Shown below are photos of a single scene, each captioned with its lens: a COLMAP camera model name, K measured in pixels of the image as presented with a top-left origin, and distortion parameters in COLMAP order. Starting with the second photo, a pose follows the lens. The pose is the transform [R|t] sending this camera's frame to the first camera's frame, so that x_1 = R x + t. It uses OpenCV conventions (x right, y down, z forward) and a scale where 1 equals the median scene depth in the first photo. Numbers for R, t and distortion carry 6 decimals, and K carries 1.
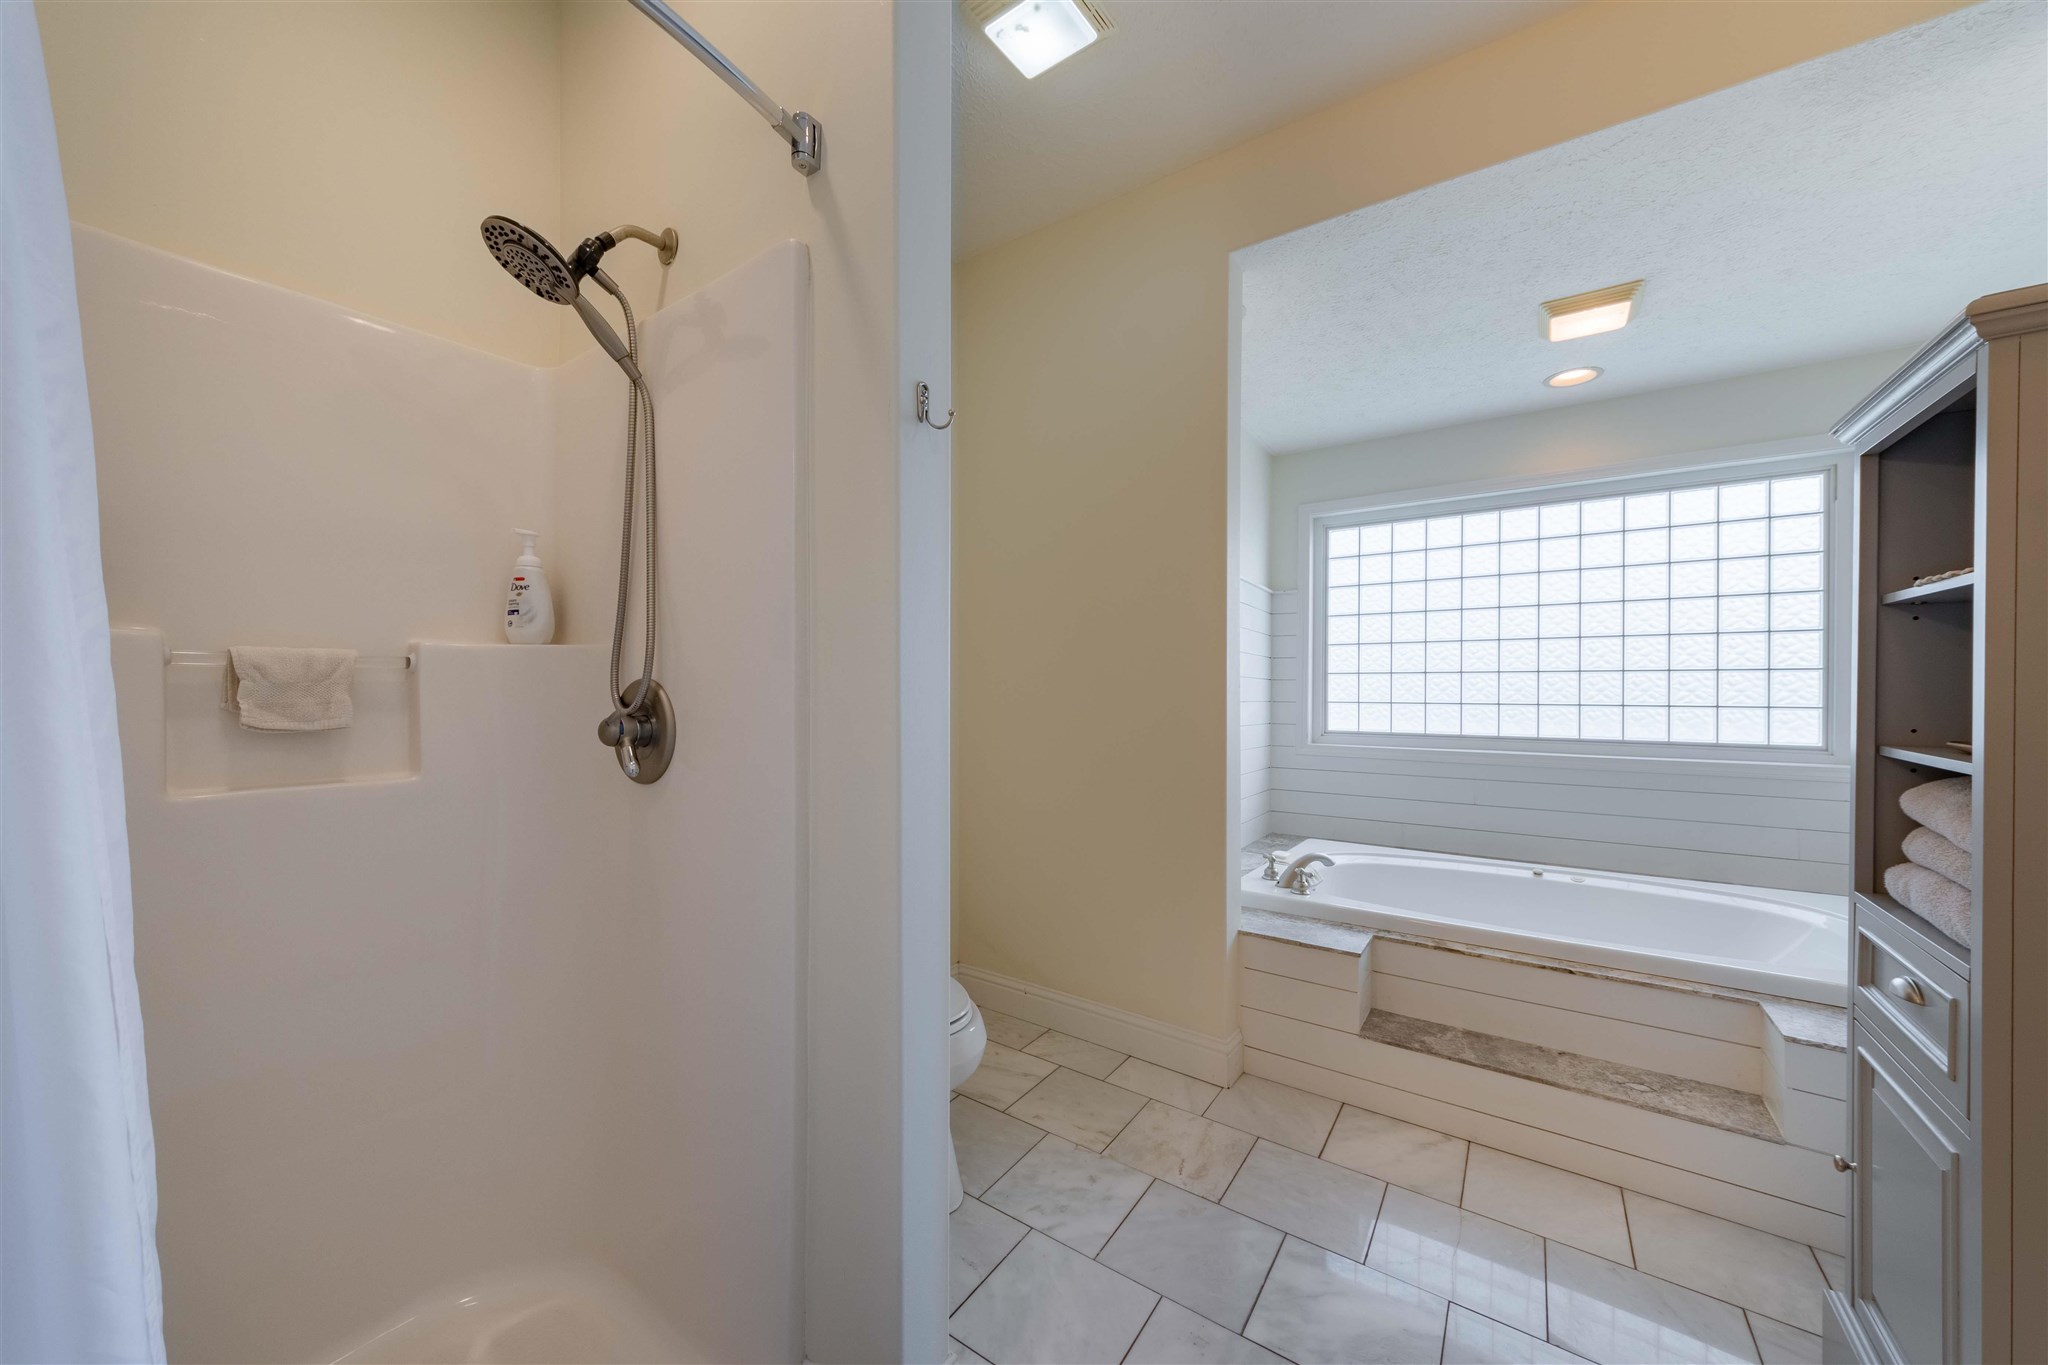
lens RADIAL K [[728.3, 0, 1030.3], [0, 728.3, 695.3], [0, 0, 1]] dist [-0.010563, -0.000174]
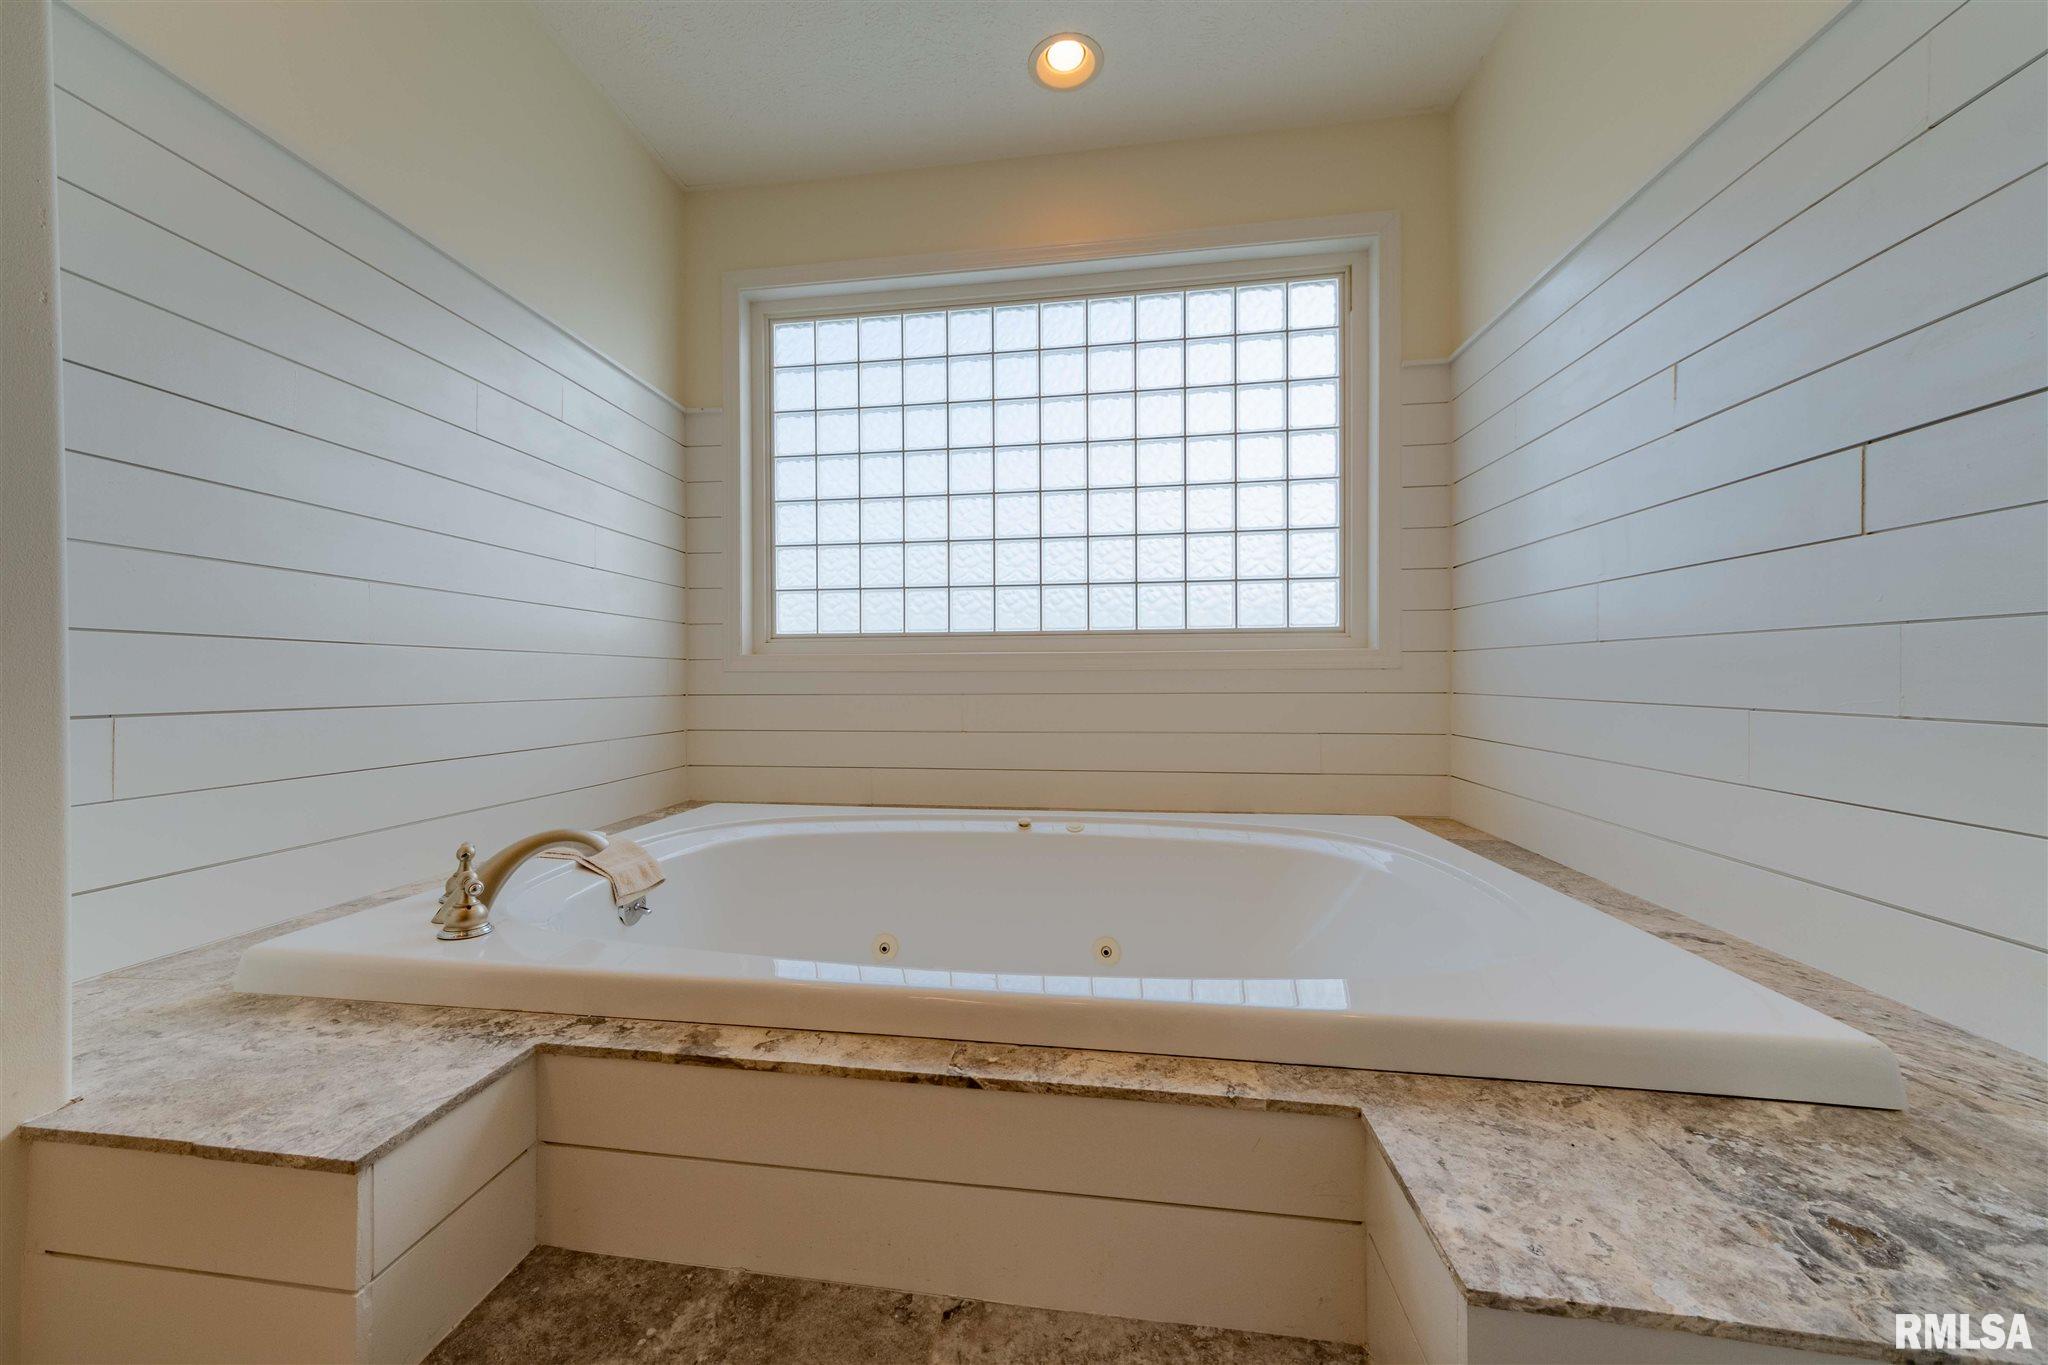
lens RADIAL K [[668.8, 0, 1024.0], [0, 668.8, 682.5], [0, 0, 1]] dist [-0.000190, -0.000016]
pose [[0.889178, -0.003857, 0.457545, 0.464356], [0.006982, 0.999962, -0.005139, 0.133450], [-0.457508, 0.007765, 0.889171, 0.512564]]
